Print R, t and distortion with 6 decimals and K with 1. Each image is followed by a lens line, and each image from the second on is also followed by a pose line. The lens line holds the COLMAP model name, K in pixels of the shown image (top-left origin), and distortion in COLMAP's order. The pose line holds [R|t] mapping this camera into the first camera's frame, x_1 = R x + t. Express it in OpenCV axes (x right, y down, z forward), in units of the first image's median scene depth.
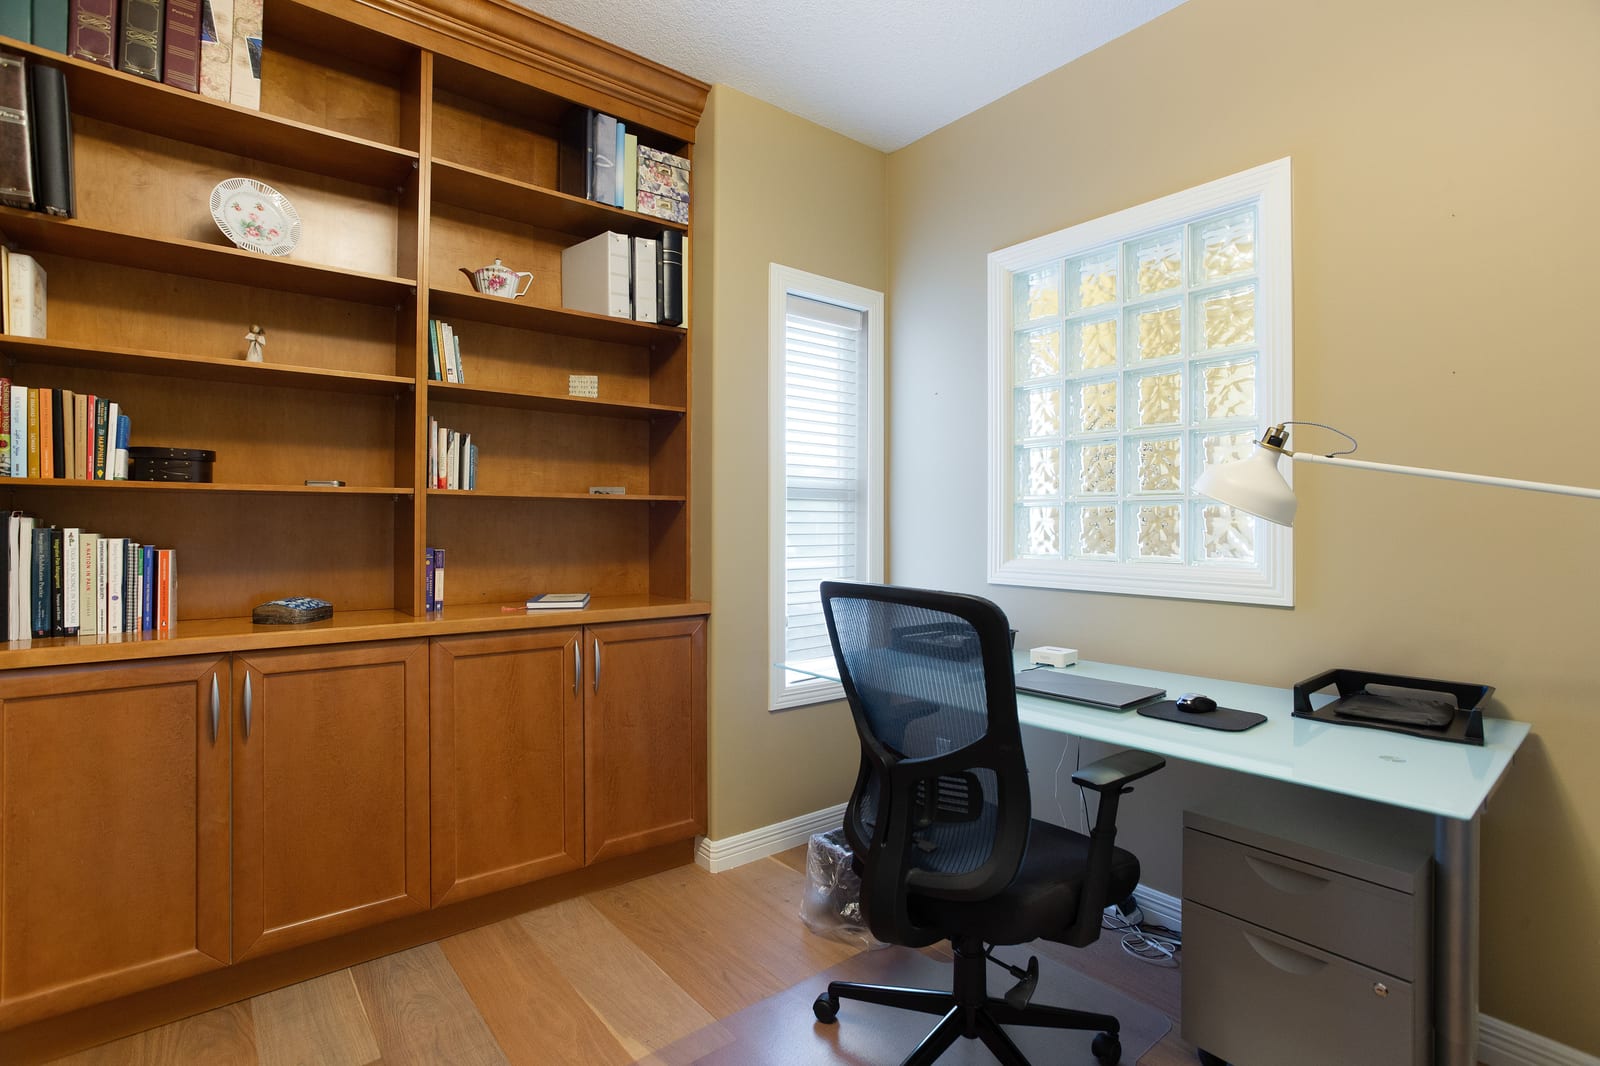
lens RADIAL K [[772.1, 0, 792.1], [0, 772.1, 522.3], [0, 0, 1]] dist [-0.048931, 0.024509]
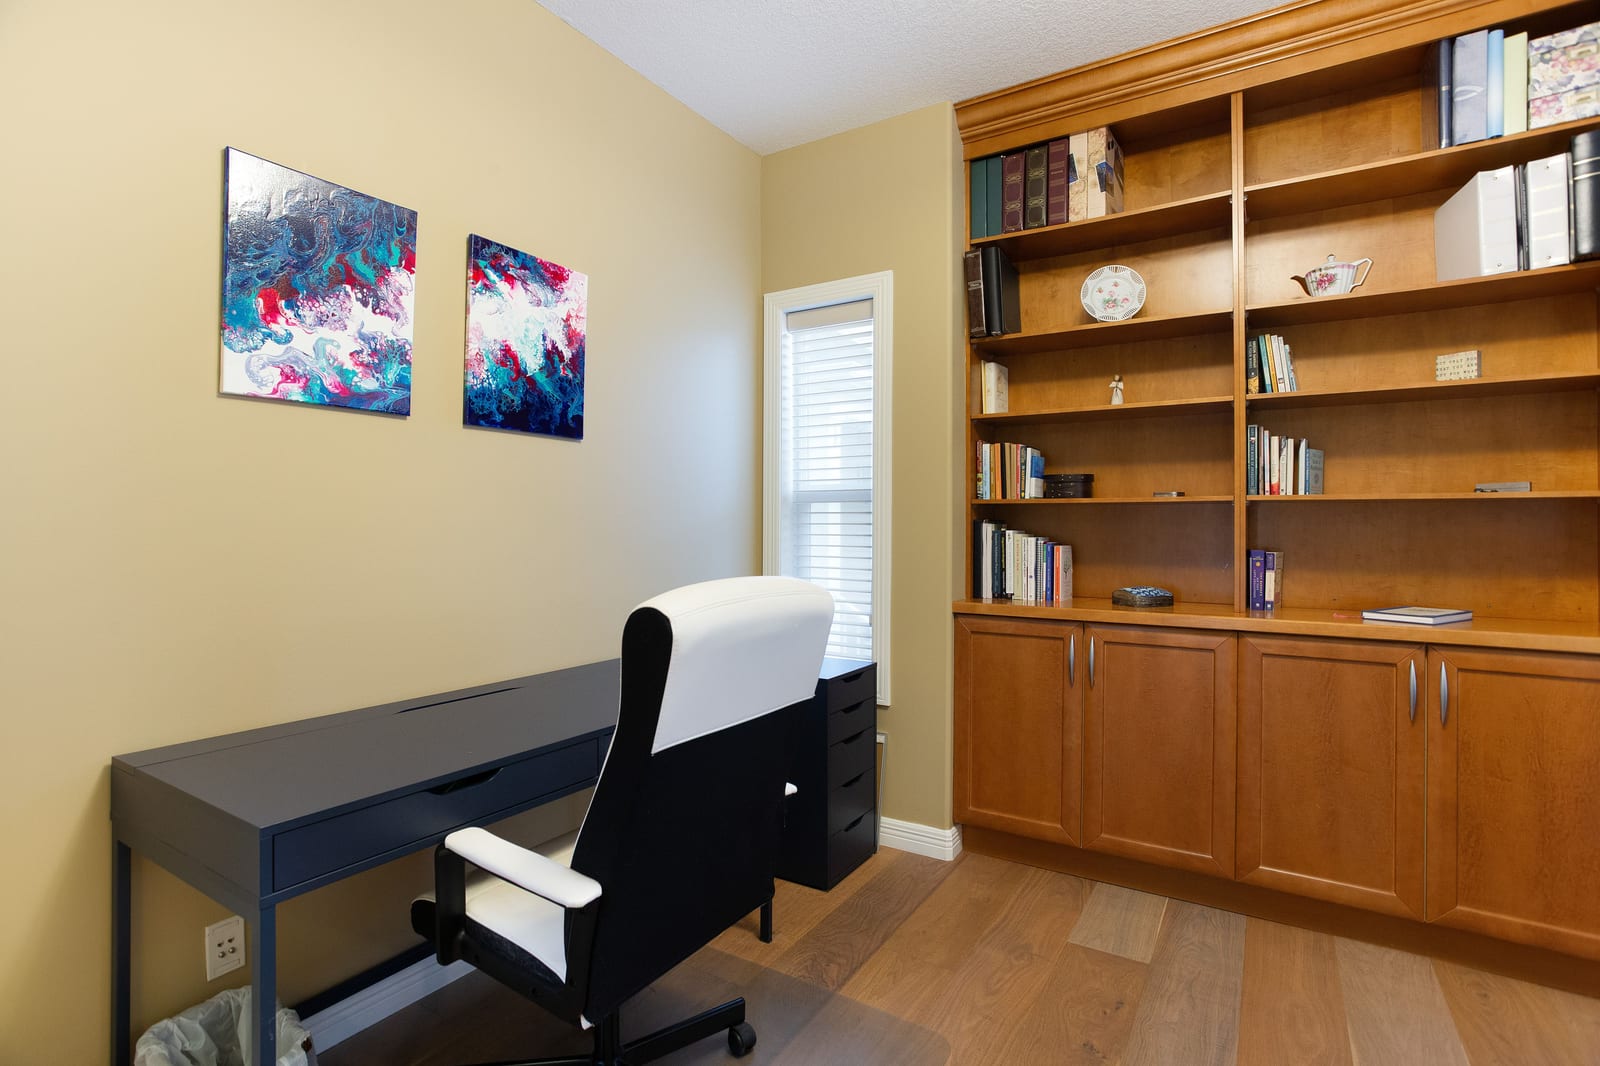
lens RADIAL K [[772.1, 0, 792.1], [0, 772.1, 522.3], [0, 0, 1]] dist [-0.048931, 0.024509]
pose [[0.321840, -0.001915, -0.946792, 0.332319], [0.003609, 0.999993, -0.000796, -0.007441], [0.946787, -0.003161, 0.321845, 0.043373]]
